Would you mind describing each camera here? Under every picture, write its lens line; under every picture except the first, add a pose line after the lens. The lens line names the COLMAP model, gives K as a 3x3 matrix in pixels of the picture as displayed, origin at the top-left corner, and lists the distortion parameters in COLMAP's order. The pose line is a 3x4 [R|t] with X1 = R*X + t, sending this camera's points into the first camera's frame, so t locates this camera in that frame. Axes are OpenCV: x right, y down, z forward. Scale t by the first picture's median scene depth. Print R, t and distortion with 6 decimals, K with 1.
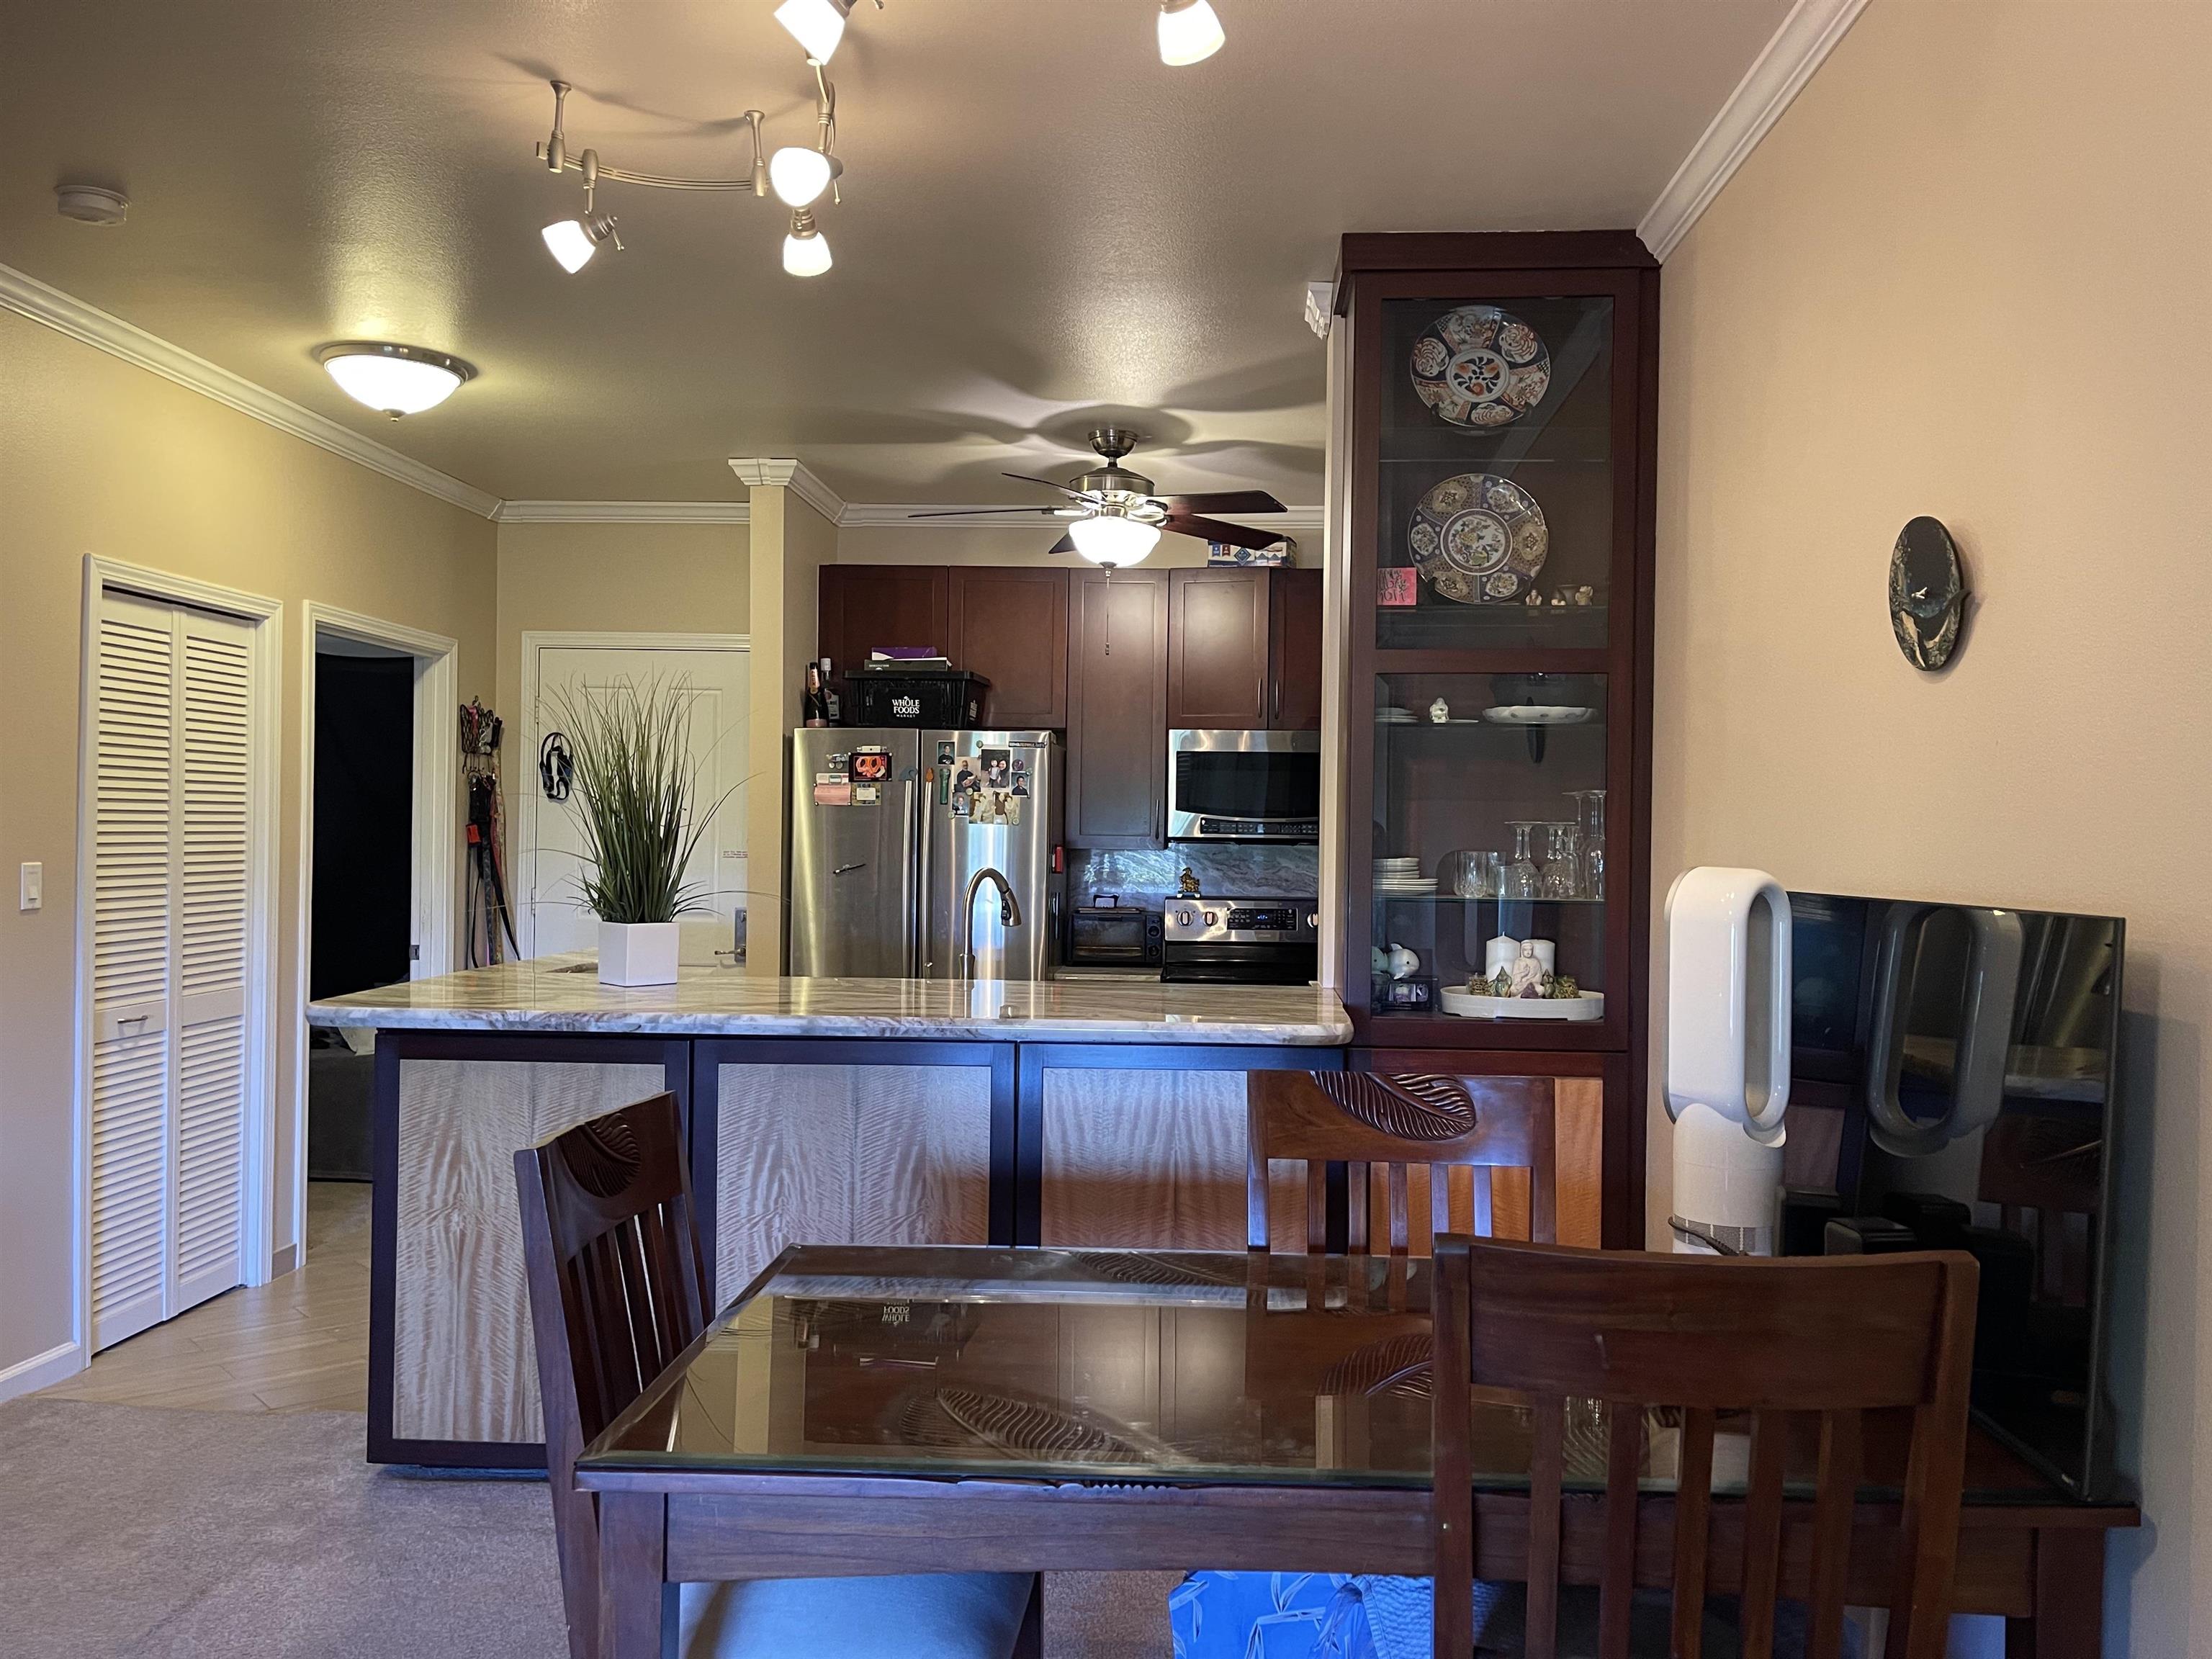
lens RADIAL K [[1677.4, 0, 1120.3], [0, 1677.4, 836.6], [0, 0, 1]] dist [0.067415, -0.080528]
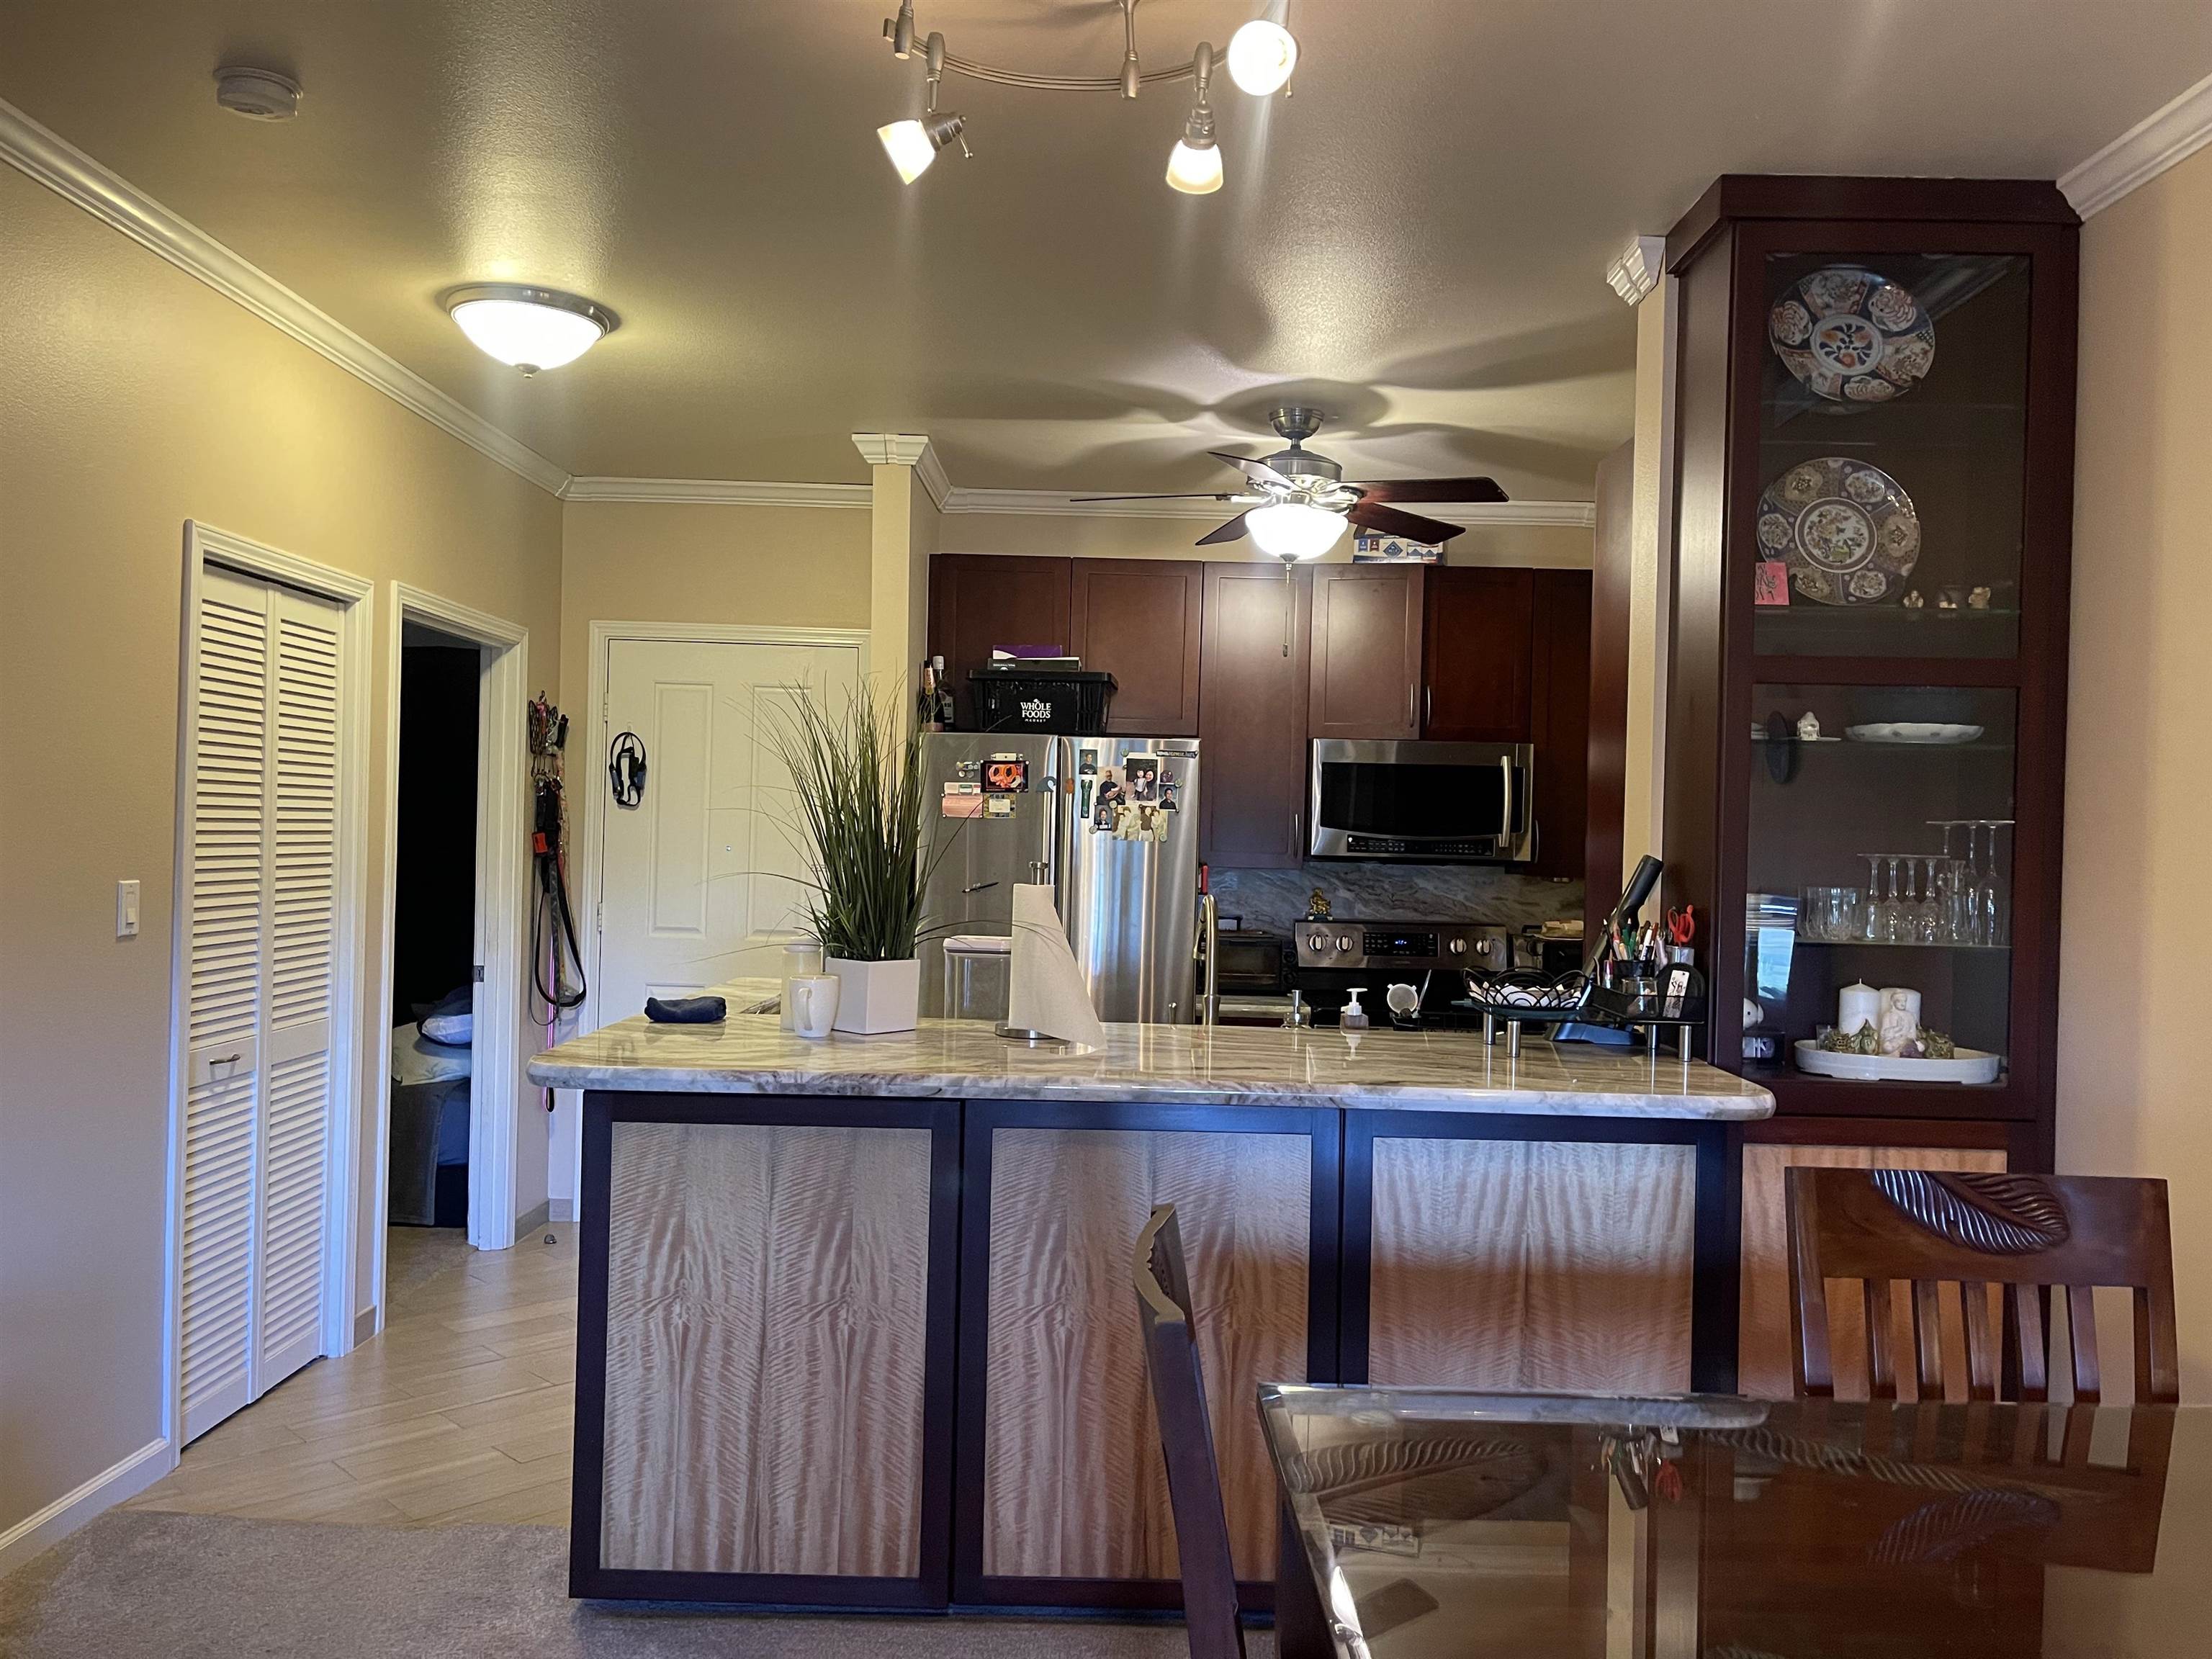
lens RADIAL K [[1677.4, 0, 1113.4], [0, 1677.4, 849.4], [0, 0, 1]] dist [0.067415, -0.080528]
pose [[0.998730, 0.010819, 0.049216, -0.209054], [-0.011131, 0.999920, 0.006081, -0.012437], [-0.049146, -0.006621, 0.998770, 0.137590]]
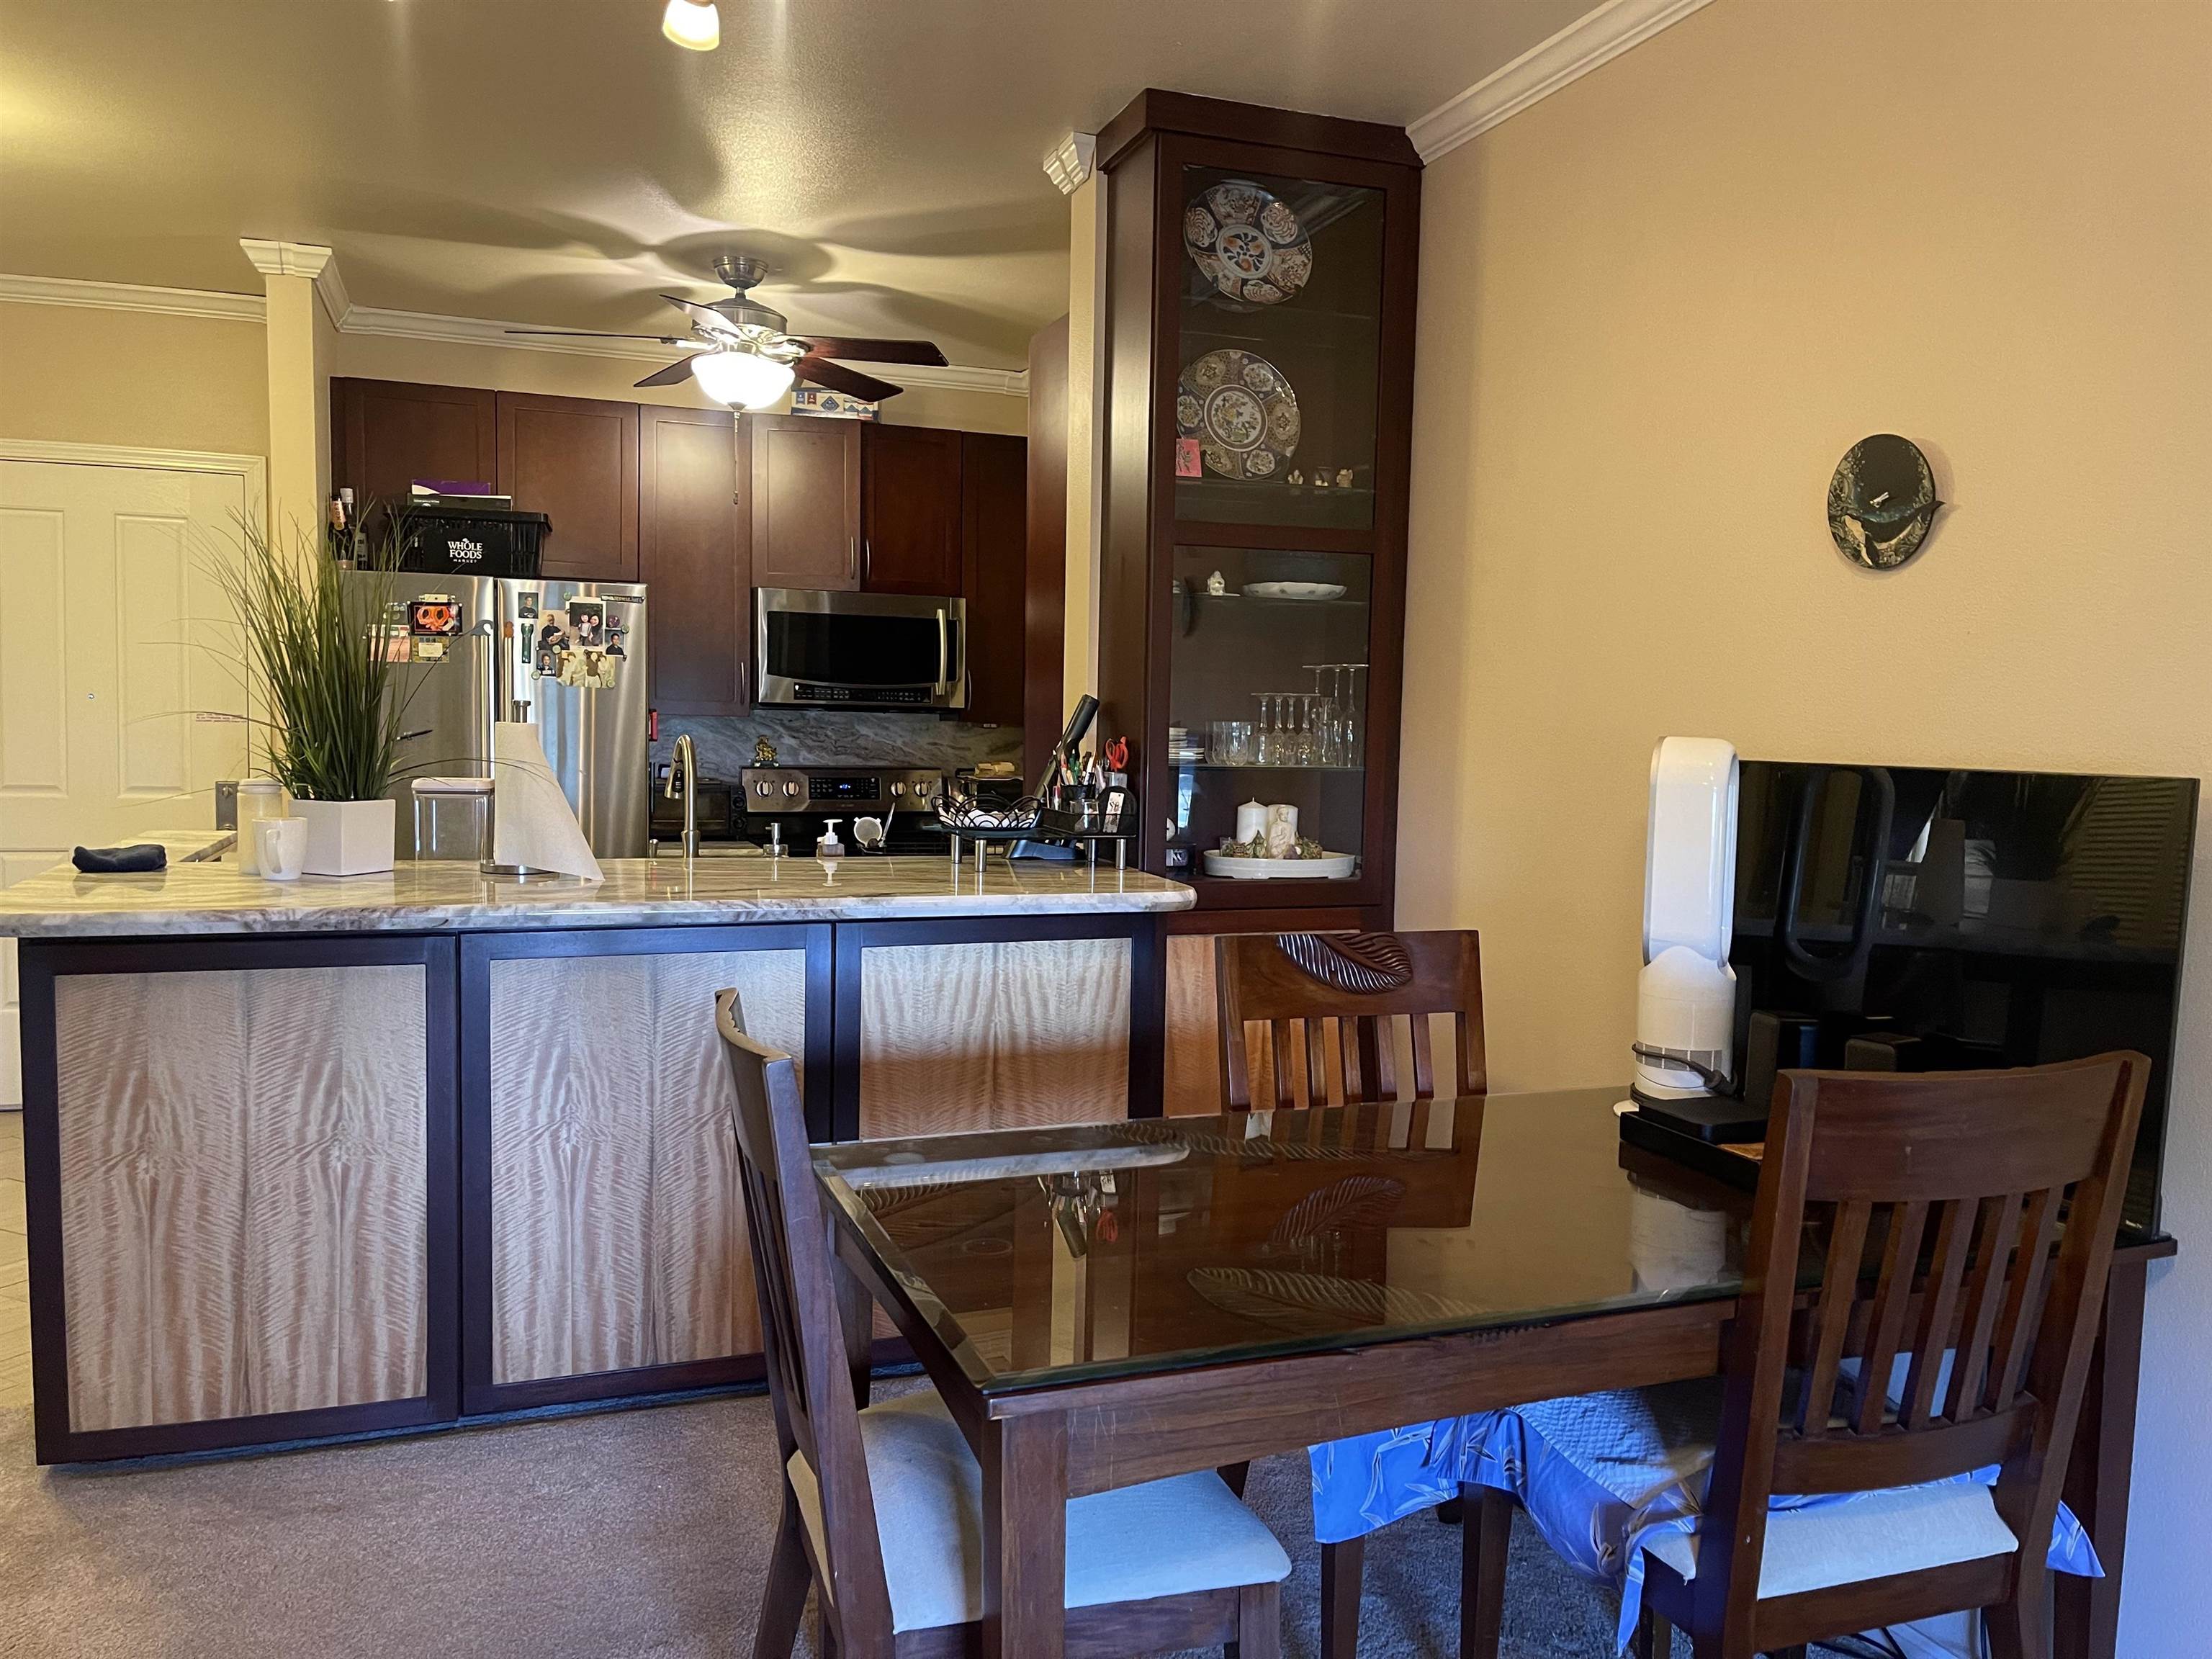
lens RADIAL K [[1677.4, 0, 1120.5], [0, 1677.4, 838.5], [0, 0, 1]] dist [0.067415, -0.080528]
pose [[0.918295, -0.023737, 0.395184, -0.268273], [-0.008326, 0.996822, 0.079220, -0.000352], [-0.395808, -0.076038, 0.915180, 0.070362]]
